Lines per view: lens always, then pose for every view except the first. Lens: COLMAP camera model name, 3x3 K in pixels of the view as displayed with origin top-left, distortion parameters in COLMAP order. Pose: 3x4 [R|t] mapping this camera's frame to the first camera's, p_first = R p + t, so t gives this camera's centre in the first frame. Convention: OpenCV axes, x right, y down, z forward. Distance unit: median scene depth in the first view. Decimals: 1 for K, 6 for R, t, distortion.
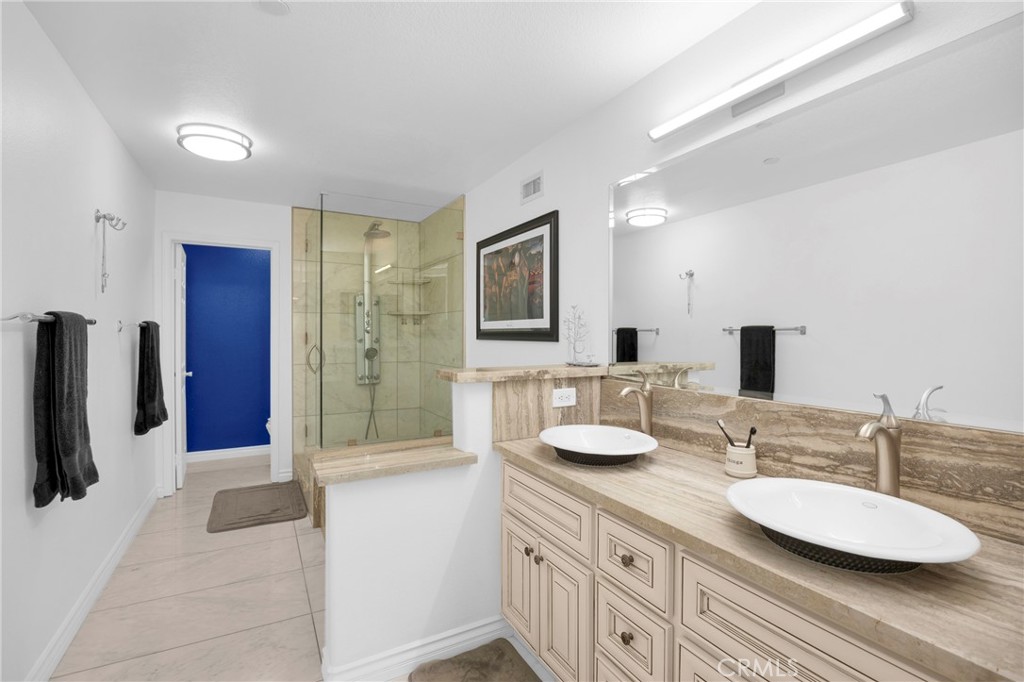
lens RADIAL K [[463.2, 0, 513.6], [0, 463.2, 340.3], [0, 0, 1]] dist [-0.002537, -0.001929]
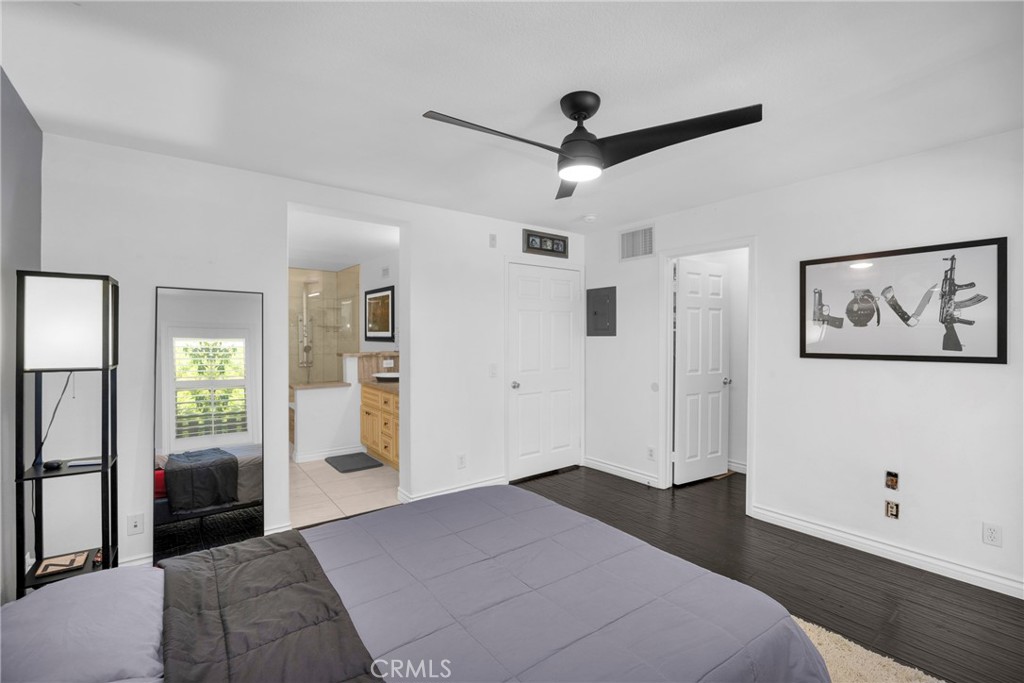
lens RADIAL K [[457.4, 0, 516.9], [0, 457.4, 343.2], [0, 0, 1]] dist [-0.008207, -0.000221]
pose [[0.989788, -0.000216, 0.142547, 0.280349], [-0.000389, 0.999991, 0.004215, -0.000632], [-0.142547, -0.004227, 0.989779, -1.005008]]
